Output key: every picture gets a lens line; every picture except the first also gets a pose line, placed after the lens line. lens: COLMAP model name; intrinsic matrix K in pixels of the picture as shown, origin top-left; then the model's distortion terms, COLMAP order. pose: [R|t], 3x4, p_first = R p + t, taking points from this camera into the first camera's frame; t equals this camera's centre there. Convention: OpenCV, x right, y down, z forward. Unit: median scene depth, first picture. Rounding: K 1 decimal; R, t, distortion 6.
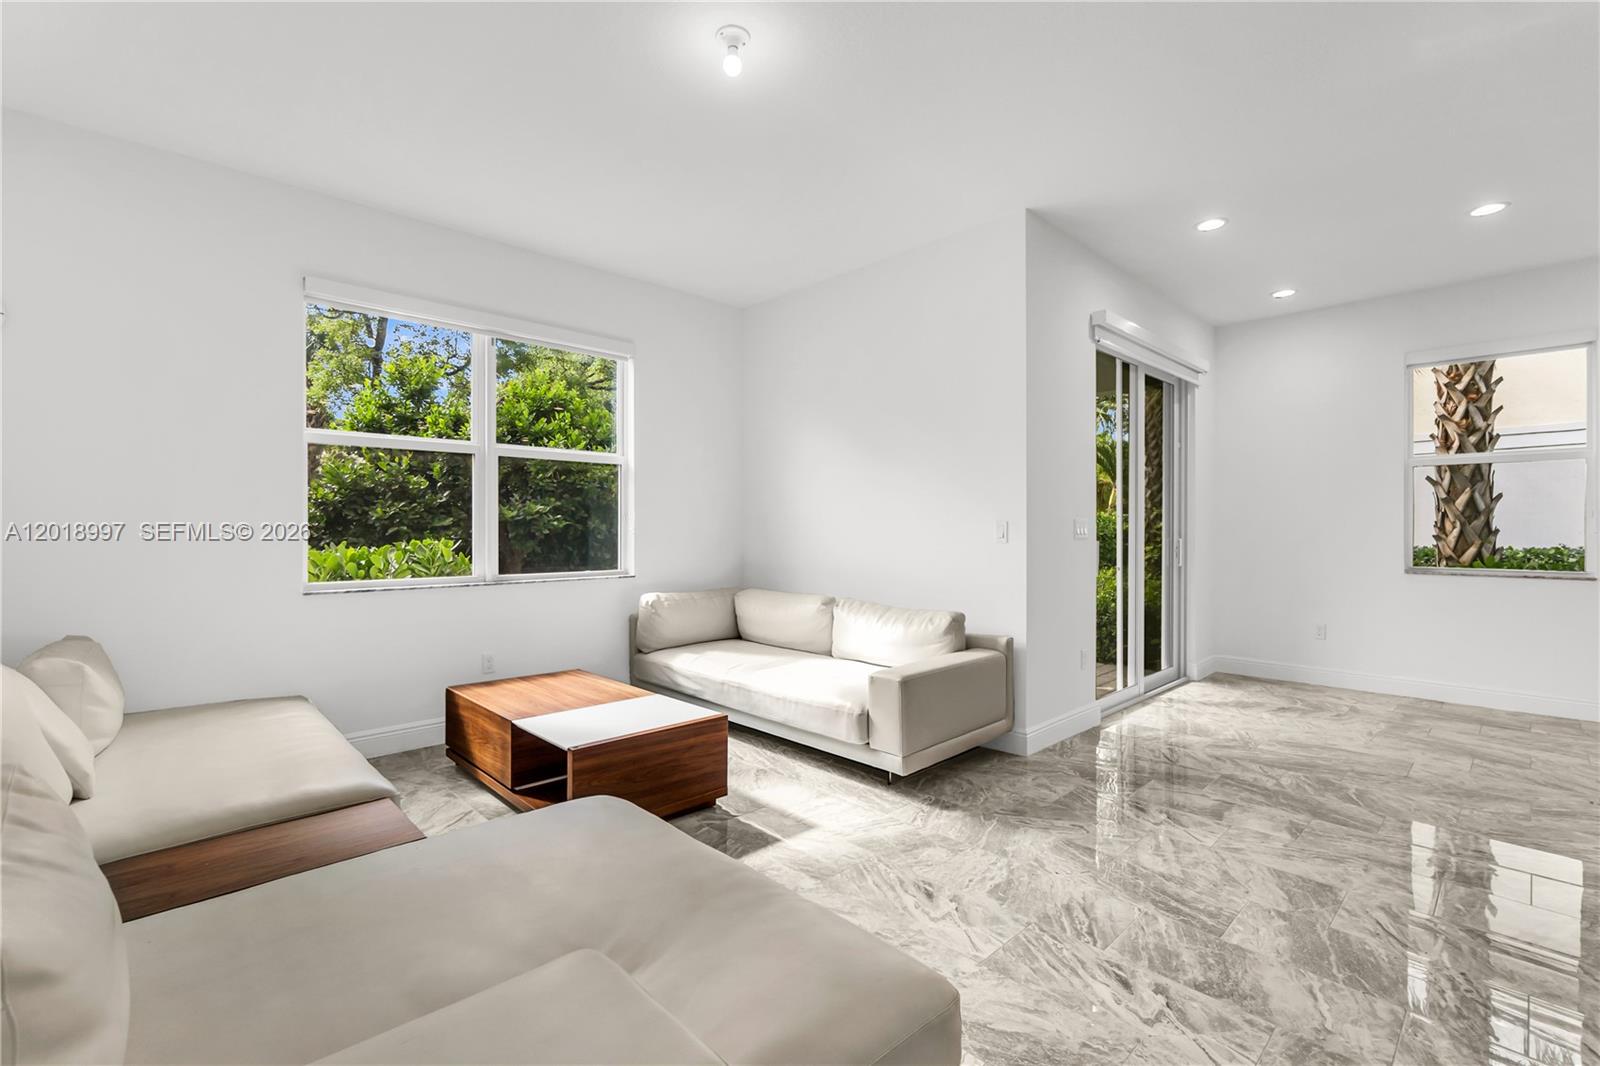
lens RADIAL K [[703.5, 0, 784.0], [0, 703.5, 531.8], [0, 0, 1]] dist [-0.004972, -0.000423]
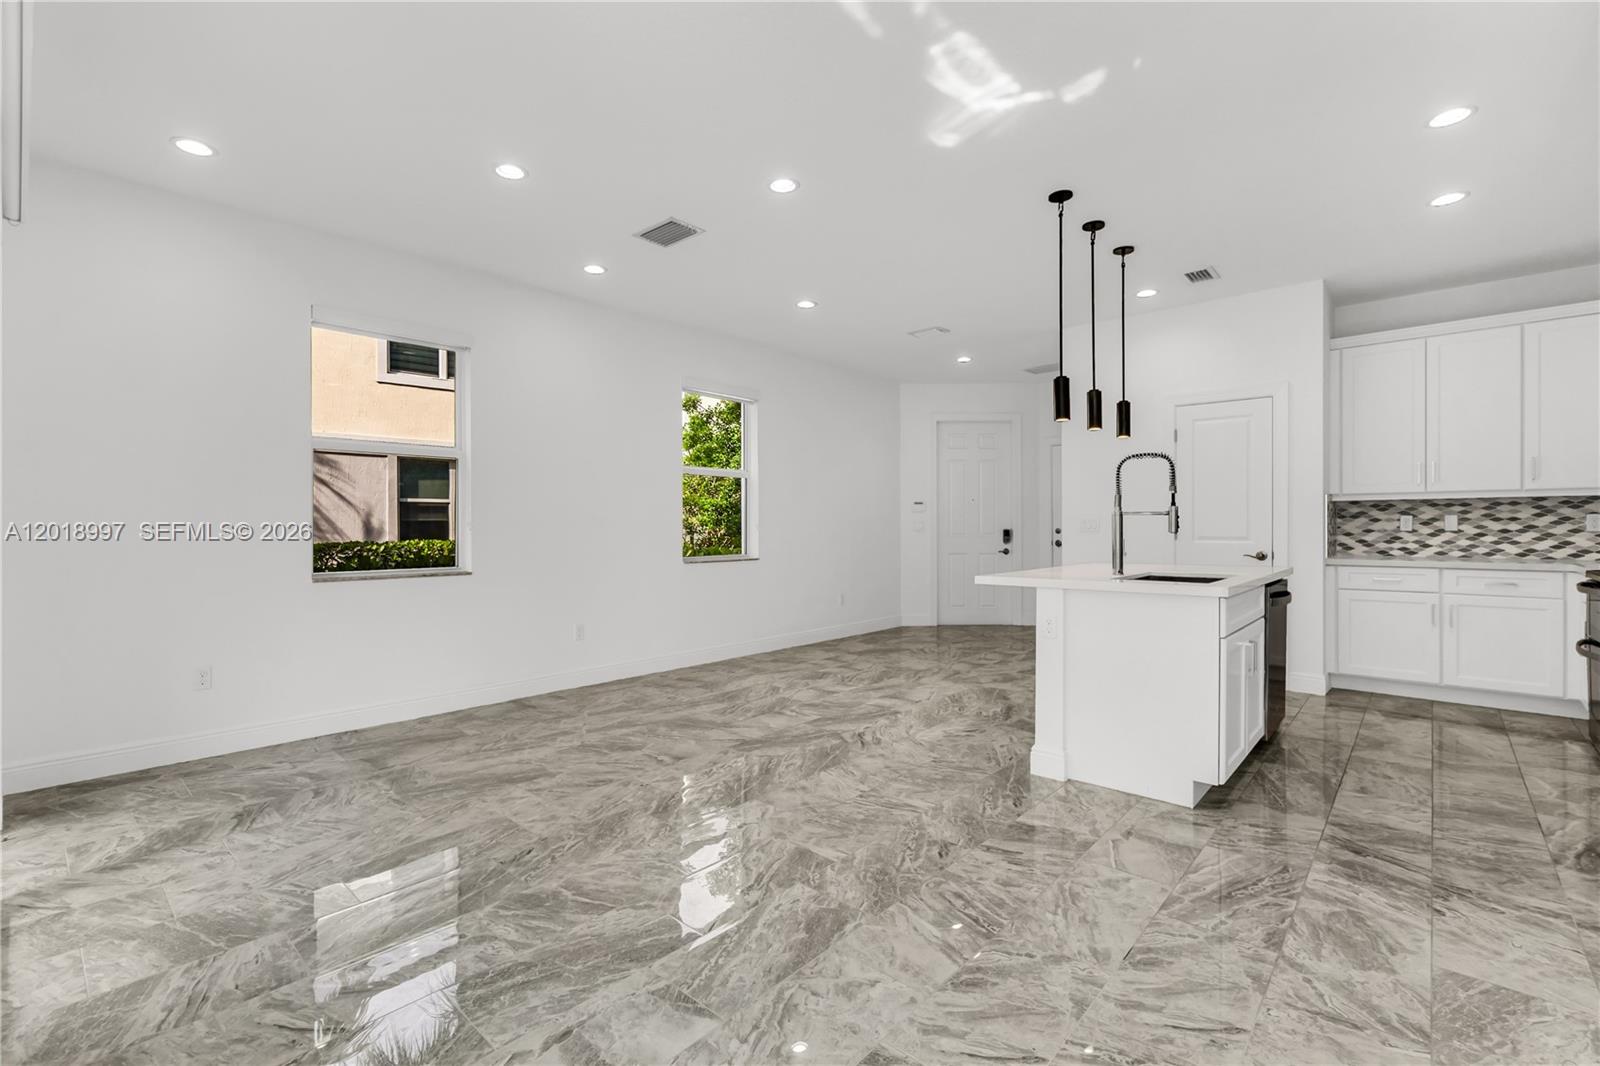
lens RADIAL K [[703.5, 0, 789.3], [0, 703.5, 529.2], [0, 0, 1]] dist [-0.004972, -0.000423]
pose [[-0.077738, -0.003024, 0.996969, 0.113117], [0.007772, 0.999963, 0.003639, 0.002030], [-0.996944, 0.008031, -0.077711, 1.076809]]
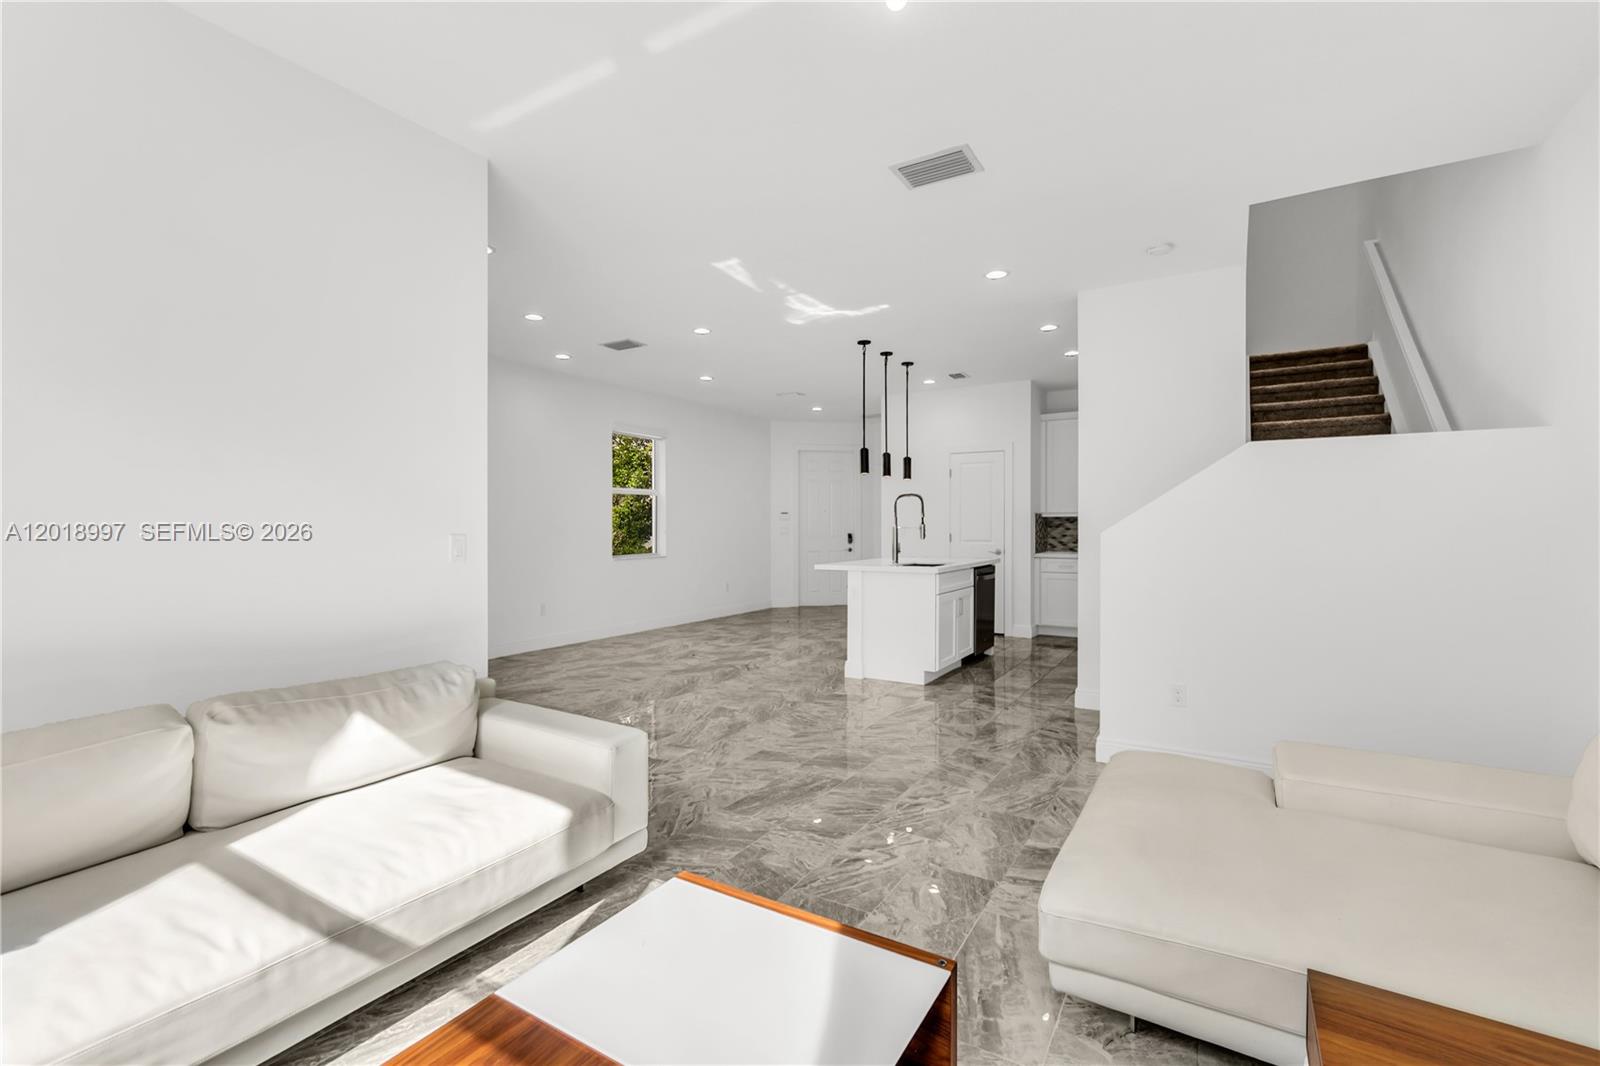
lens RADIAL K [[703.5, 0, 788.0], [0, 703.5, 527.2], [0, 0, 1]] dist [-0.004972, -0.000423]
pose [[-0.257126, -0.003148, 0.966373, -0.825037], [0.006237, 0.999968, 0.004917, -0.037679], [-0.966358, 0.007291, -0.257098, 1.305374]]
